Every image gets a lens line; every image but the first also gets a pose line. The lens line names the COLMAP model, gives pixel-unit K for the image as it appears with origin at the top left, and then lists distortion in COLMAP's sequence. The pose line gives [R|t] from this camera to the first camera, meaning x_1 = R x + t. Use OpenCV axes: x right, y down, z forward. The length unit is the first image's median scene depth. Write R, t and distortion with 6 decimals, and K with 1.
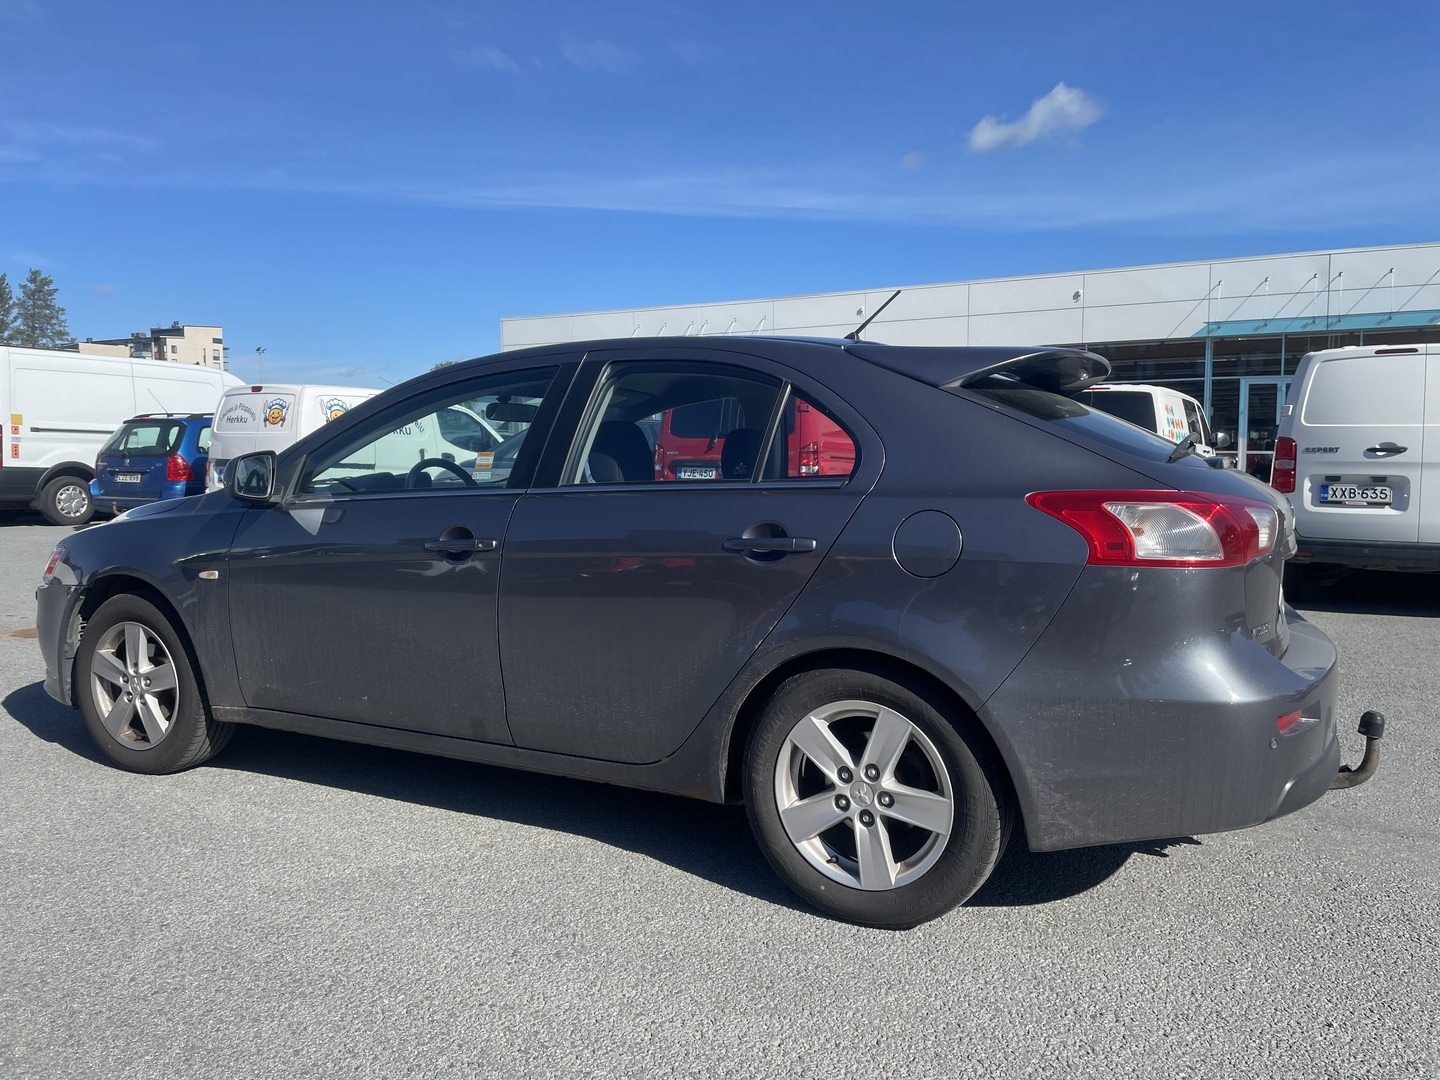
lens RADIAL K [[1094.2, 0, 719.8], [0, 1094.2, 543.0], [0, 0, 1]] dist [-0.002003, -0.026522]
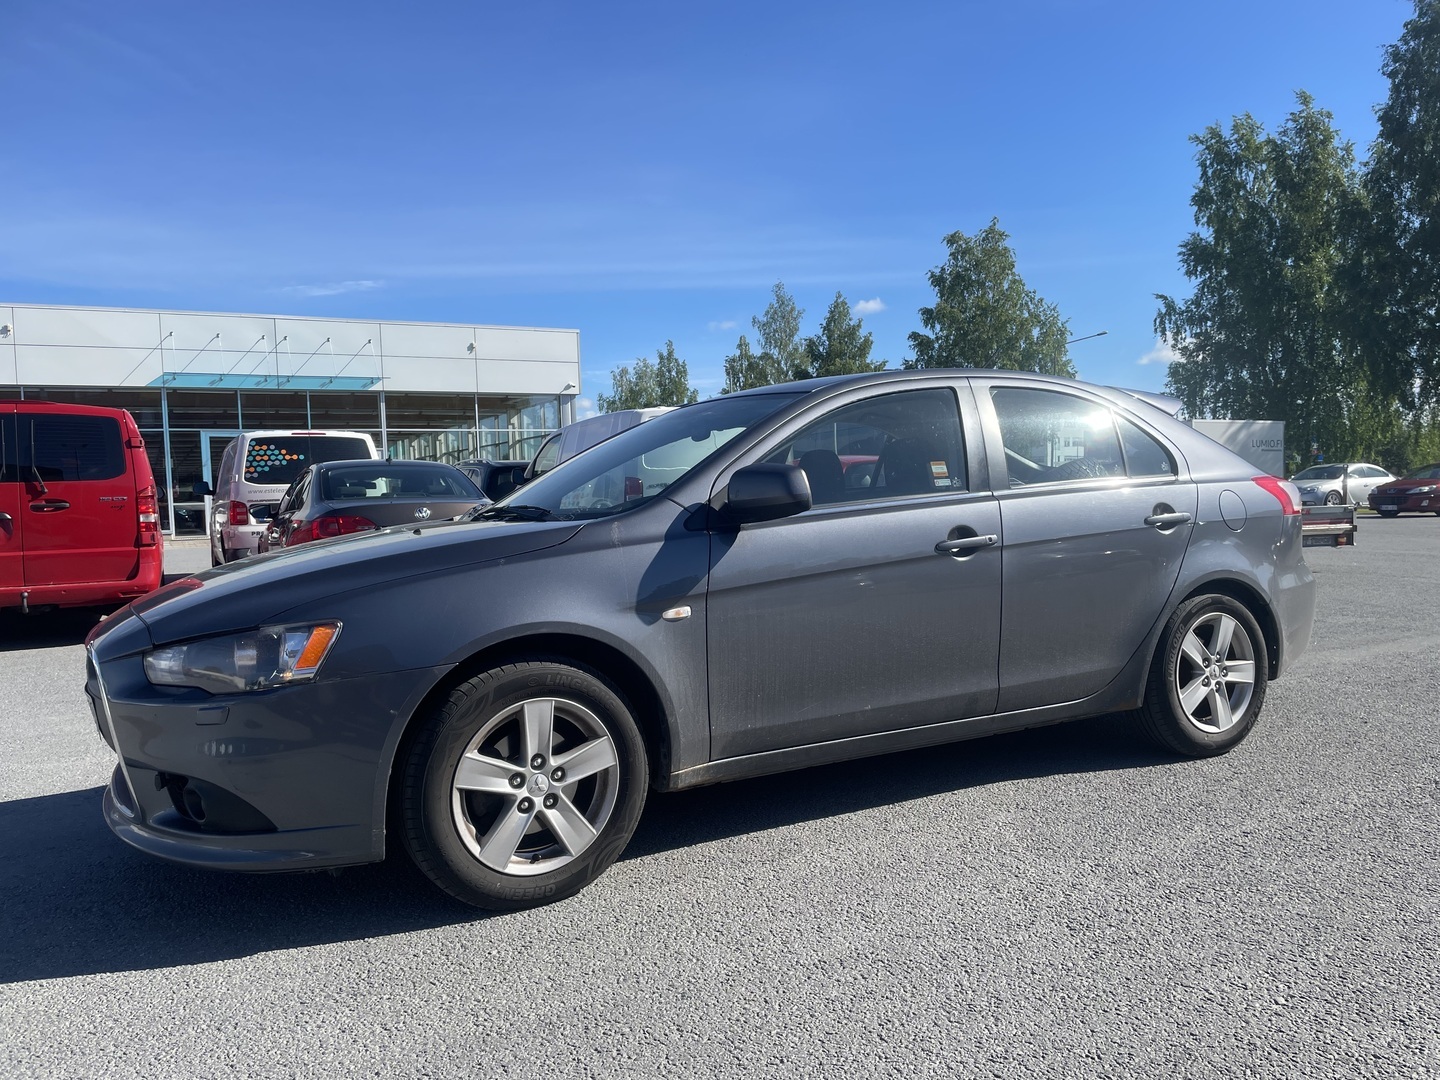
lens RADIAL K [[1094.2, 0, 749.1], [0, 1094.2, 541.0], [0, 0, 1]] dist [-0.002003, -0.026522]
pose [[0.511872, -0.047342, 0.857756, -0.136148], [0.093157, 0.995651, -0.000639, -0.002253], [-0.853996, 0.080233, 0.514056, 0.063404]]
